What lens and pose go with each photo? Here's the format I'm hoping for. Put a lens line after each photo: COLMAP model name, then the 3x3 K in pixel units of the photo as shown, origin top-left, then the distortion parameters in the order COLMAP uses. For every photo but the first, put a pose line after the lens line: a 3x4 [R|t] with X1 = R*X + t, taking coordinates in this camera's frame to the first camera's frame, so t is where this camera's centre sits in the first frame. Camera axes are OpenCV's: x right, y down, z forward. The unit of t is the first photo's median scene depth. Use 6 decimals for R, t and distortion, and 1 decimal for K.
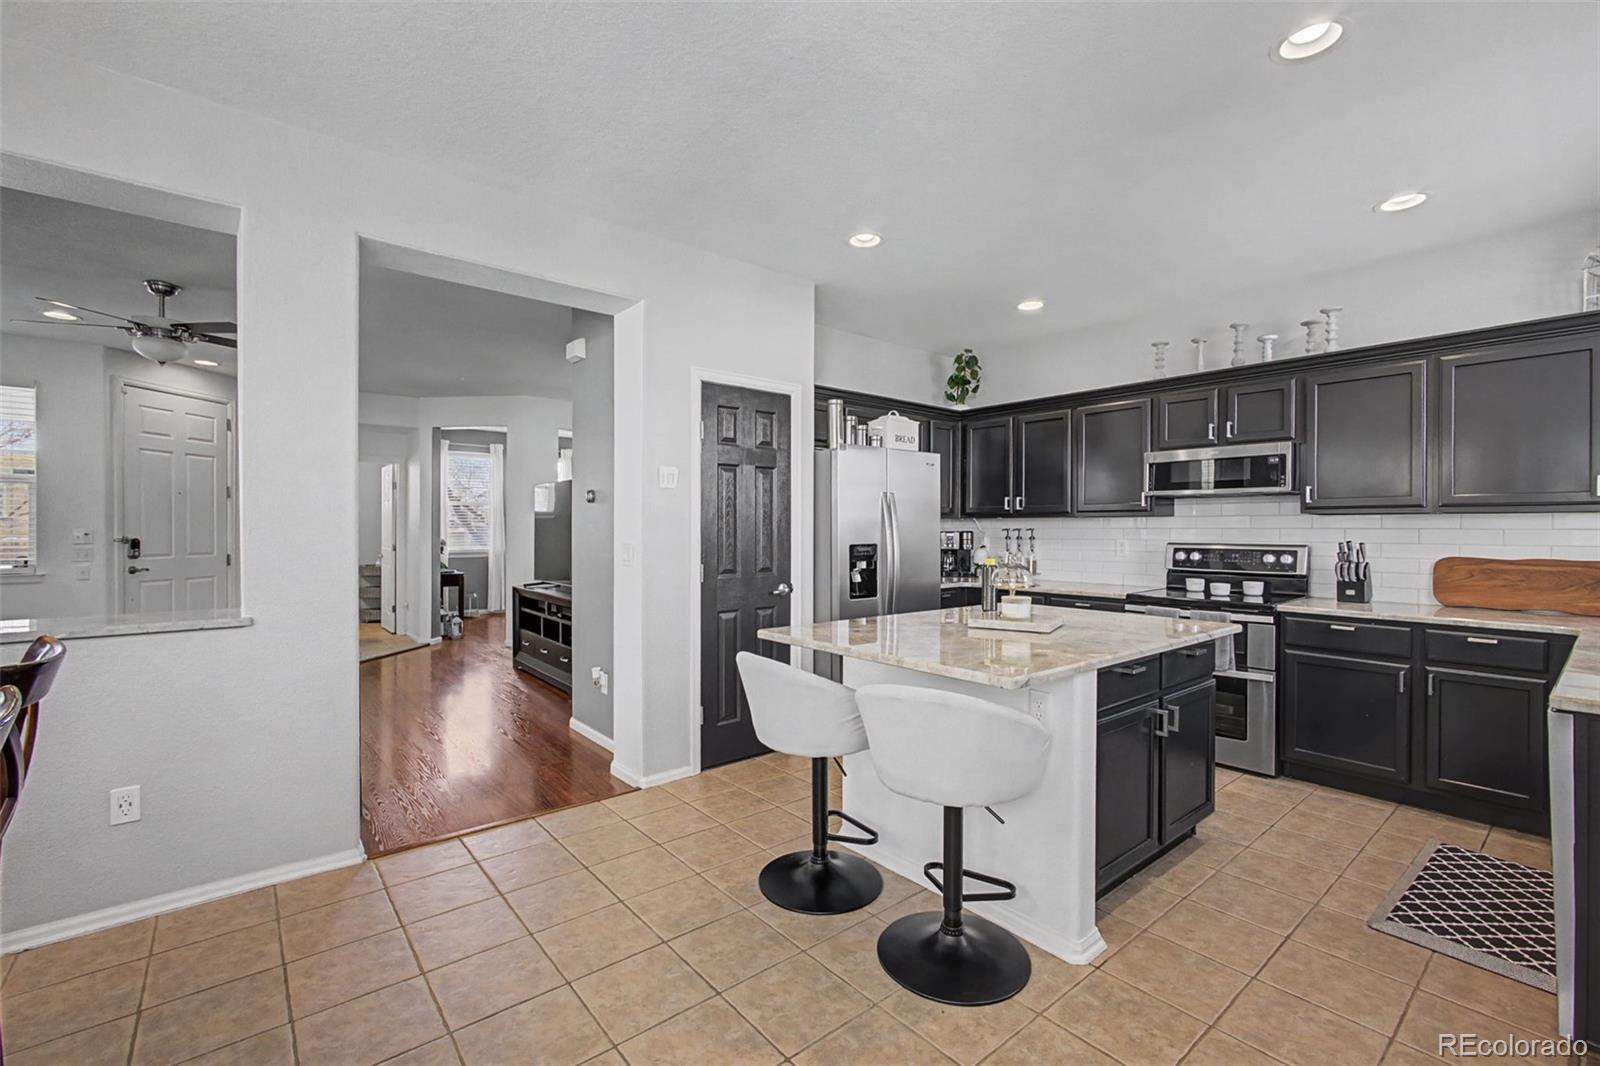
lens RADIAL K [[687.2, 0, 799.2], [0, 687.2, 532.2], [0, 0, 1]] dist [-0.014140, 0.006374]
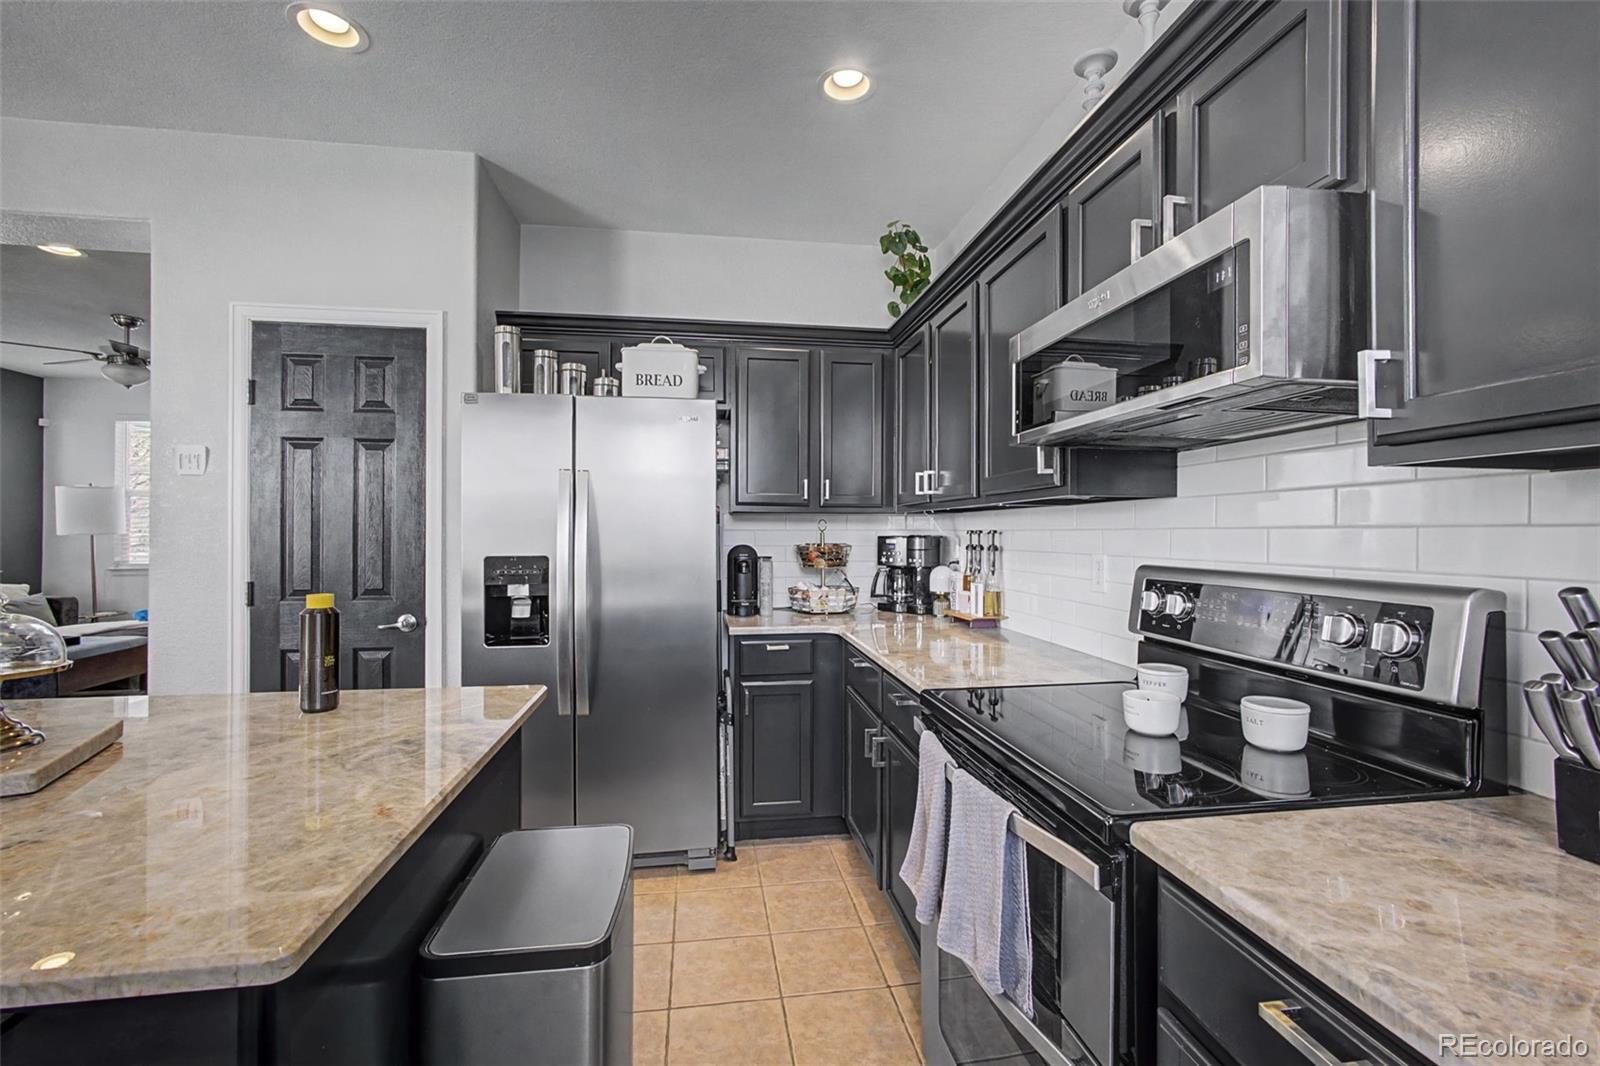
lens RADIAL K [[687.2, 0, 795.4], [0, 687.2, 537.4], [0, 0, 1]] dist [-0.014140, 0.006374]
pose [[0.857993, 0.002282, -0.513657, 0.620404], [-0.001795, 0.999997, 0.001444, -0.000618], [0.513659, -0.000317, 0.857994, 0.611263]]
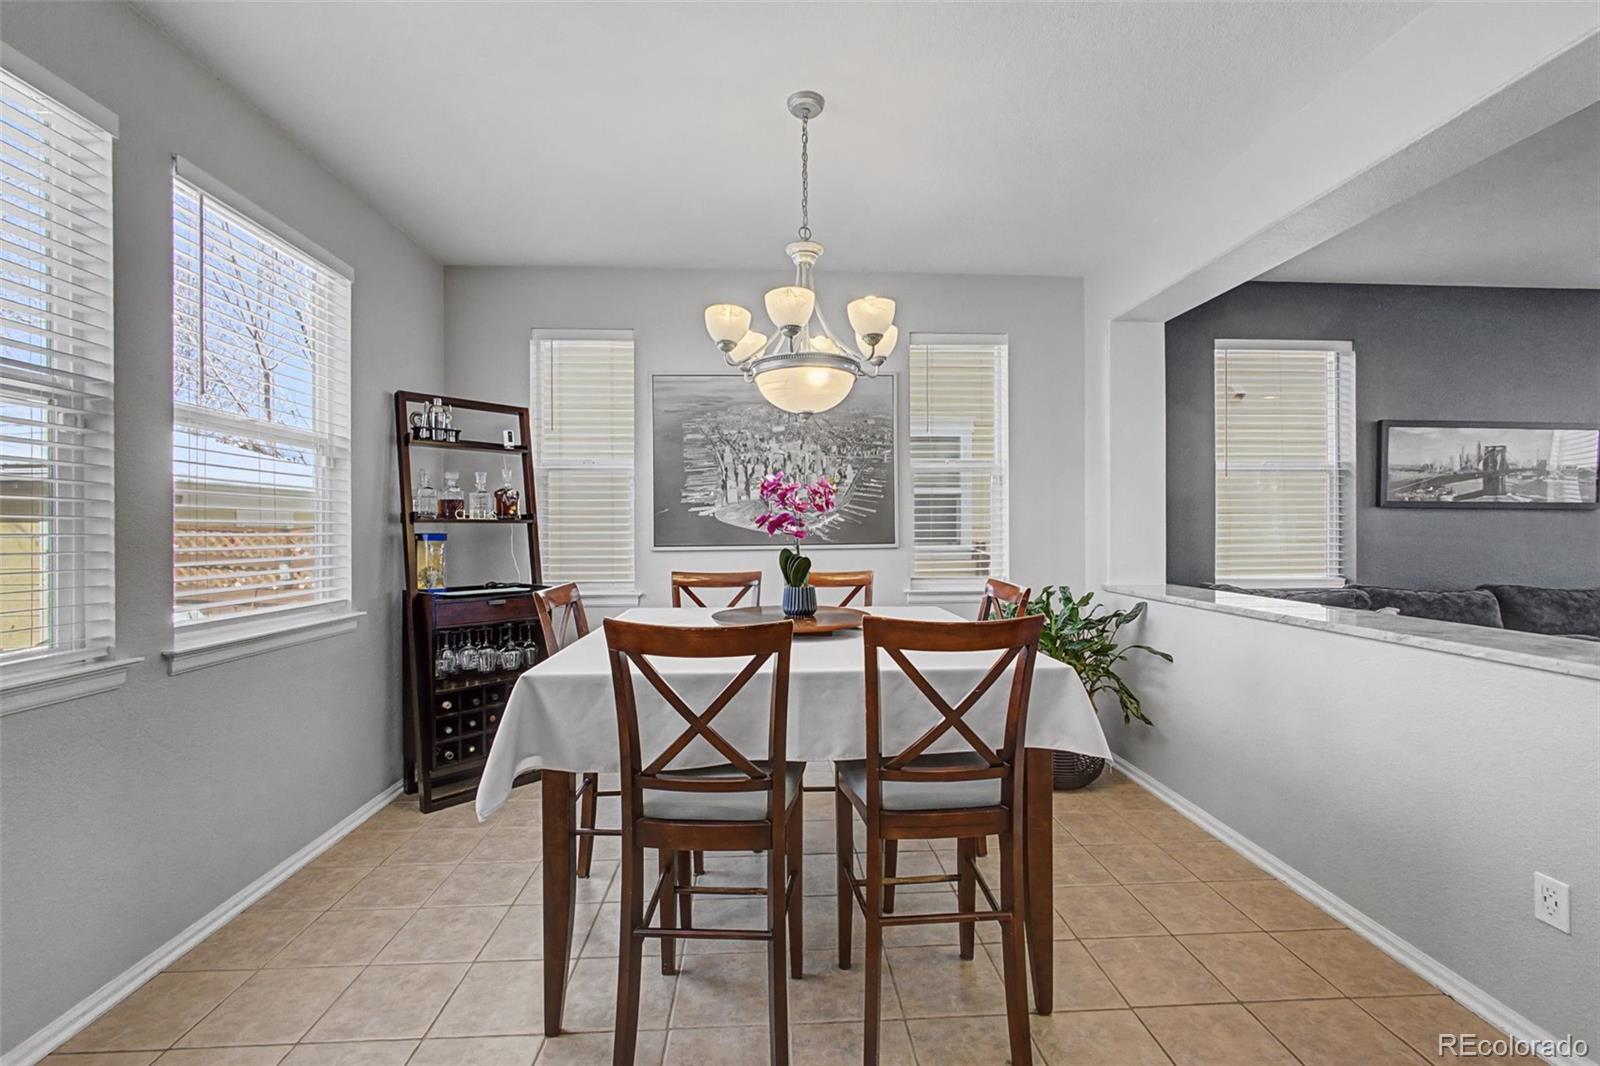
lens RADIAL K [[687.2, 0, 804.4], [0, 687.2, 529.2], [0, 0, 1]] dist [-0.014140, 0.006374]
pose [[-0.589814, -0.000208, -0.807539, 0.049633], [-0.003287, 0.999992, 0.002143, -0.001892], [0.807532, 0.003918, -0.589810, 0.431494]]
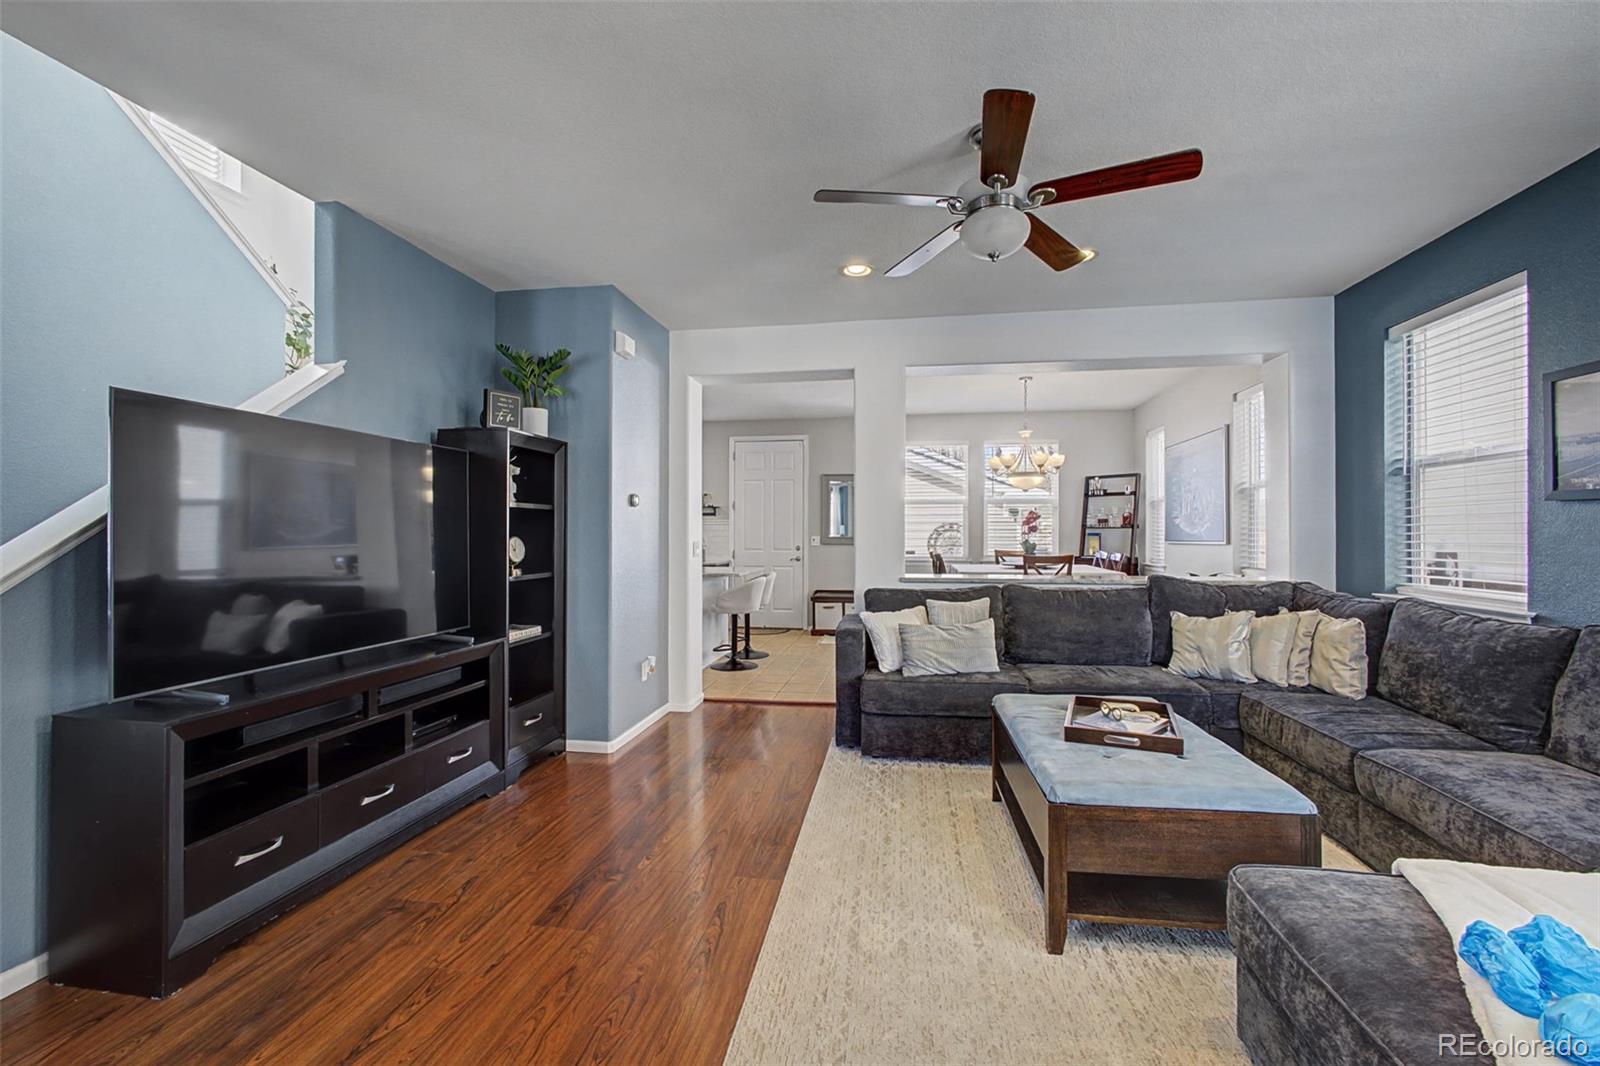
lens RADIAL K [[687.2, 0, 800.5], [0, 687.2, 524.3], [0, 0, 1]] dist [-0.014140, 0.006374]
pose [[-0.656524, 0.006350, 0.754278, -1.316445], [0.002460, 0.999977, -0.006277, -0.008341], [-0.754301, -0.002266, -0.656525, 1.574176]]
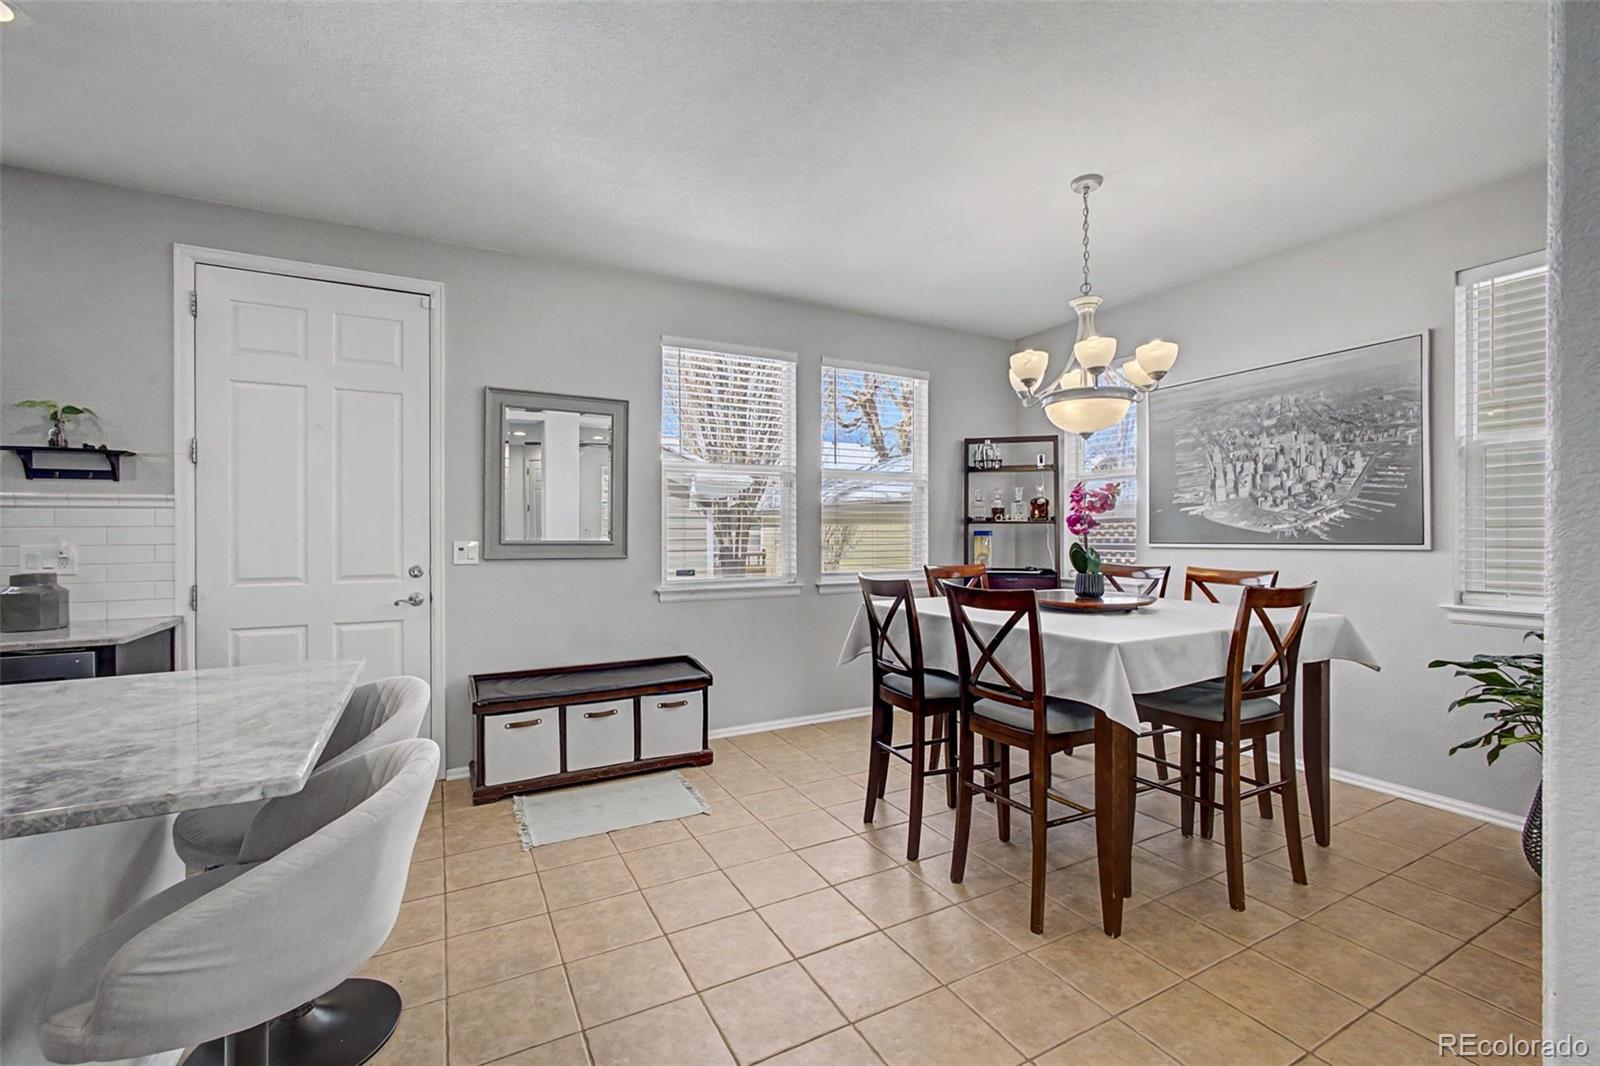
lens RADIAL K [[687.2, 0, 797.1], [0, 687.2, 531.9], [0, 0, 1]] dist [-0.014140, 0.006374]
pose [[-0.981045, 0.000549, 0.193782, -0.263097], [0.001672, 0.999983, 0.005630, 0.000730], [-0.193775, 0.005847, -0.981029, 0.862702]]
